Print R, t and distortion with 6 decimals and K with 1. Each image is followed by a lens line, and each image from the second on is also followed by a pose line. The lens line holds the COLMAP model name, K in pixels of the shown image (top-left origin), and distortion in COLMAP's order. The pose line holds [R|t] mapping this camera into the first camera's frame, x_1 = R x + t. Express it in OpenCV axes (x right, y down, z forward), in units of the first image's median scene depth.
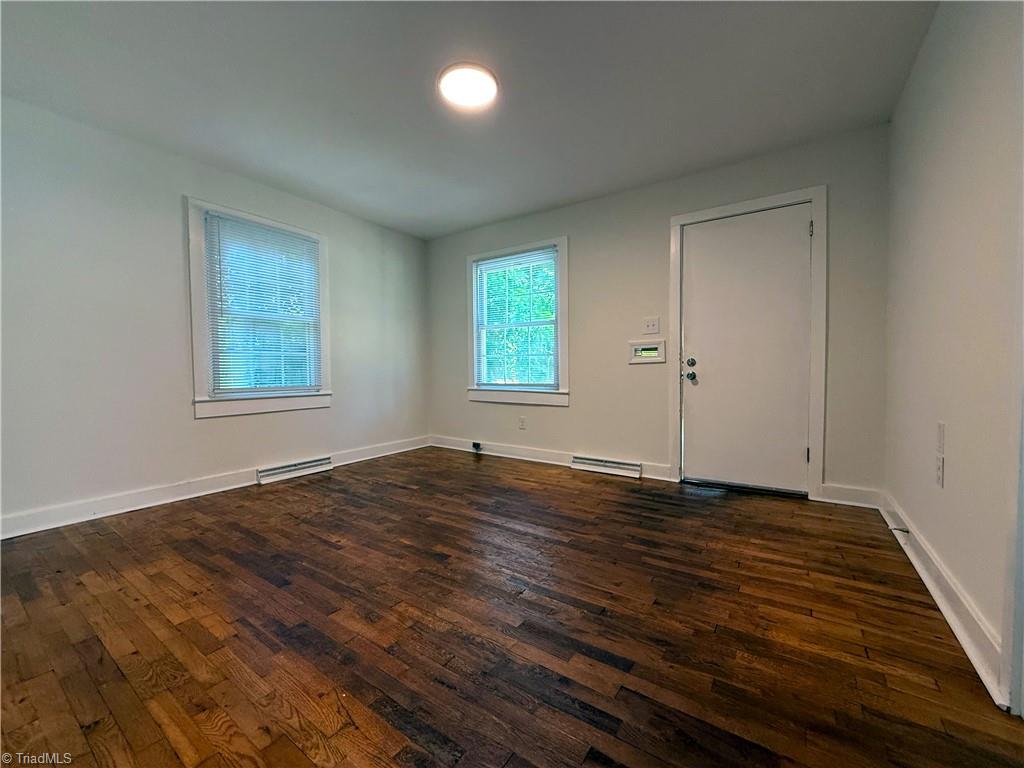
lens RADIAL K [[410.5, 0, 512.0], [0, 410.5, 384.0], [0, 0, 1]] dist [-0.002480, -0.000448]
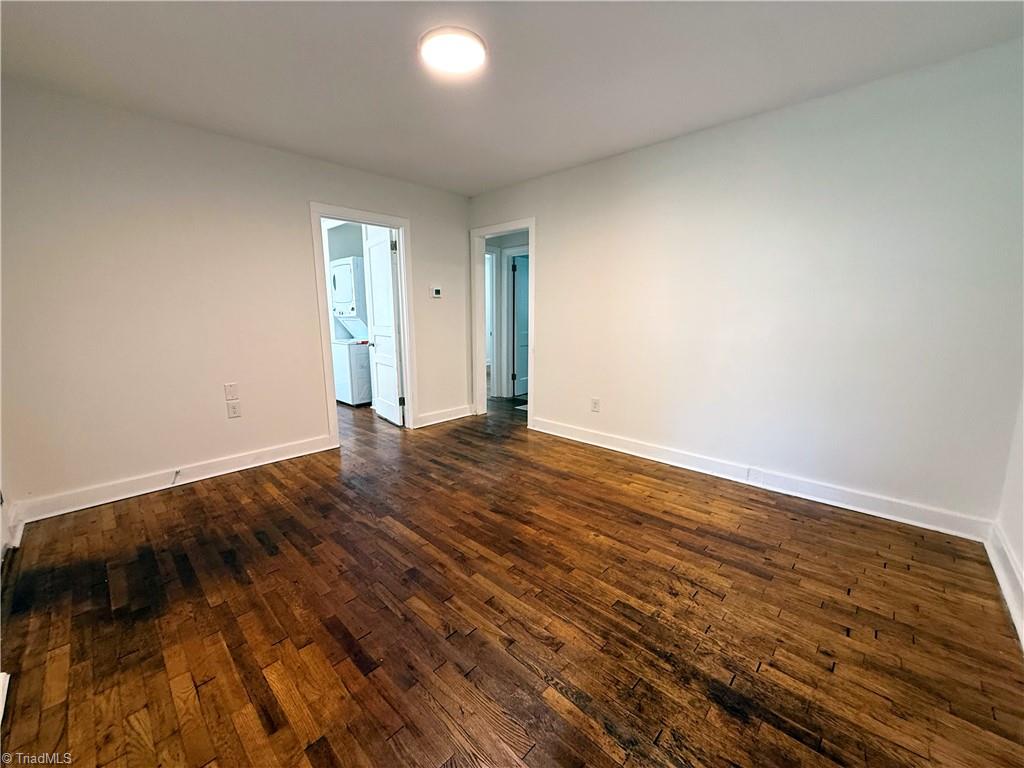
lens RADIAL K [[410.5, 0, 512.0], [0, 410.5, 384.0], [0, 0, 1]] dist [-0.002480, -0.000448]
pose [[-0.987799, -0.013562, 0.155140, -0.359616], [0.018491, 0.978939, 0.203314, -0.187805], [-0.154630, 0.203702, -0.966745, 1.883217]]
